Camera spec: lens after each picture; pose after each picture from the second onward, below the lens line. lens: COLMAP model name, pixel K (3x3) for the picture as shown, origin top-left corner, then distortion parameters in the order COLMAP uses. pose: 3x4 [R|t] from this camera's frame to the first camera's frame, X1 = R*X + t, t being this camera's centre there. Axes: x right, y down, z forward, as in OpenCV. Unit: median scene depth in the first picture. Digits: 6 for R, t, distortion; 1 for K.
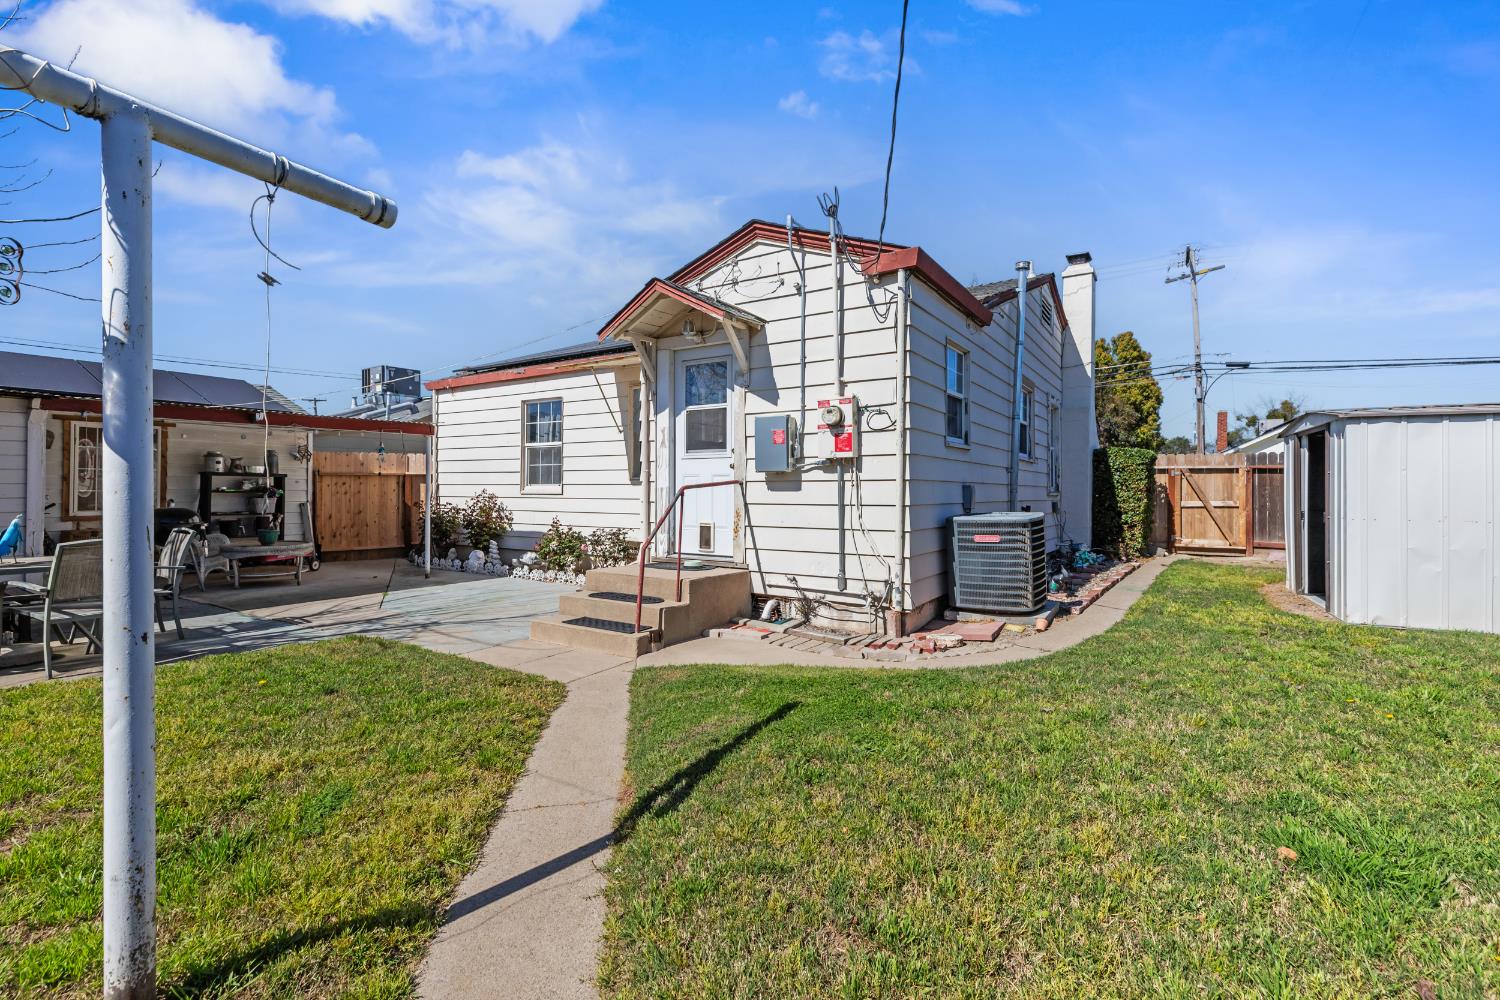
lens RADIAL K [[688.4, 0, 750.0], [0, 688.4, 500.0], [0, 0, 1]] dist [0.000492, 0.000122]
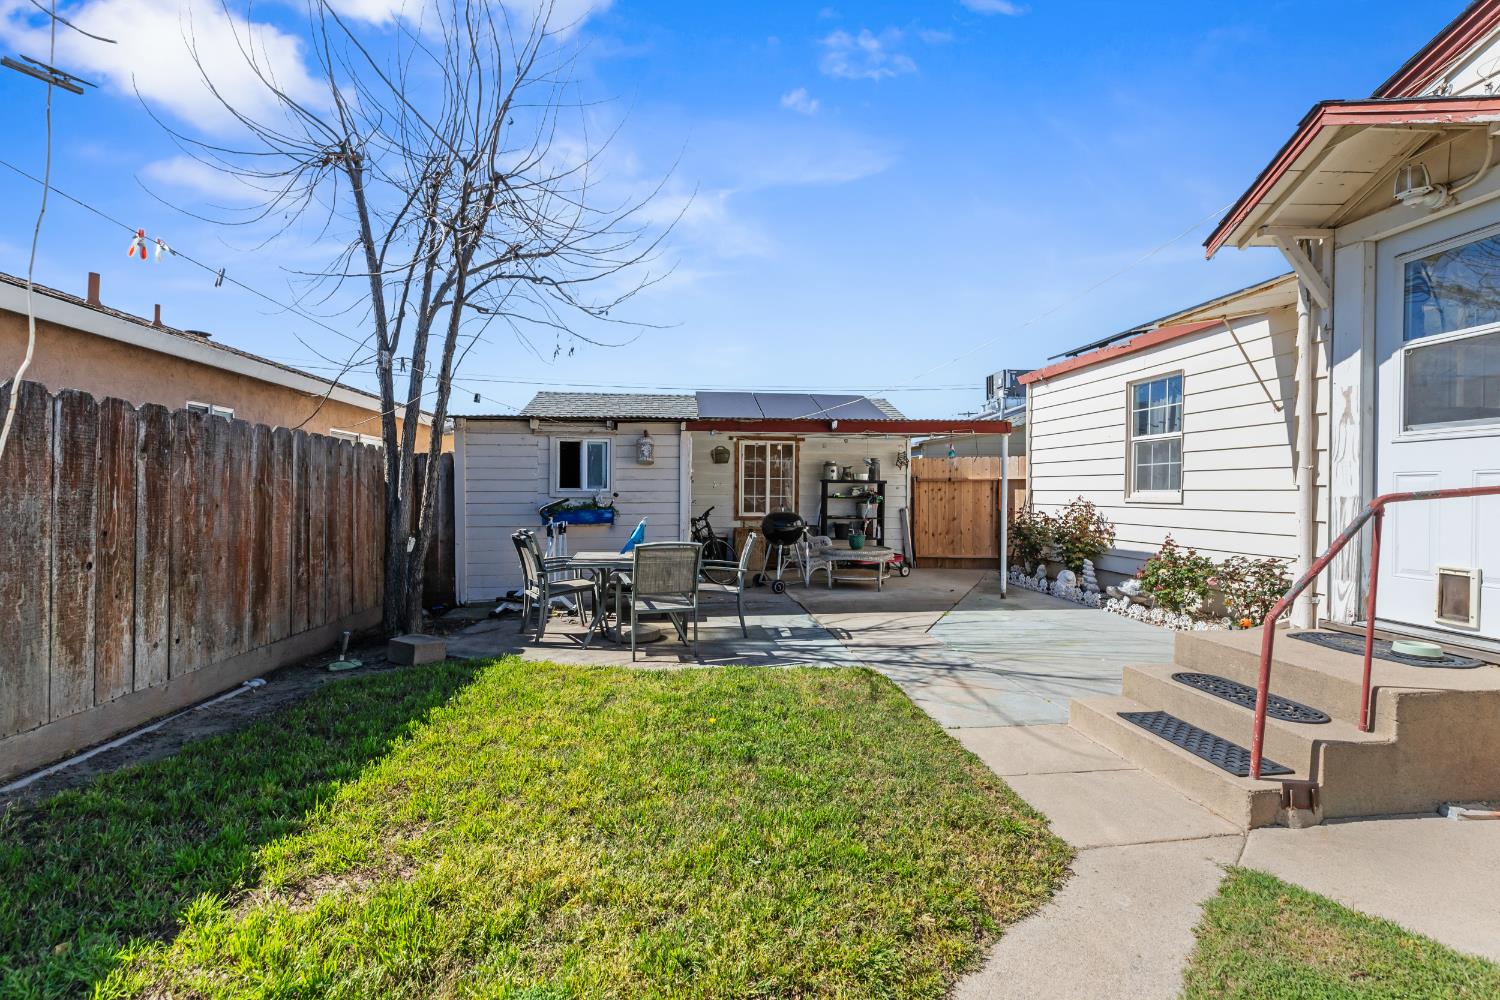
lens RADIAL K [[688.4, 0, 750.0], [0, 688.4, 500.0], [0, 0, 1]] dist [0.000492, 0.000122]
pose [[0.637656, 0.008941, -0.770270, -0.004142], [-0.014138, 0.999900, -0.000097, -0.006012], [0.770192, 0.010952, 0.637718, 0.192903]]
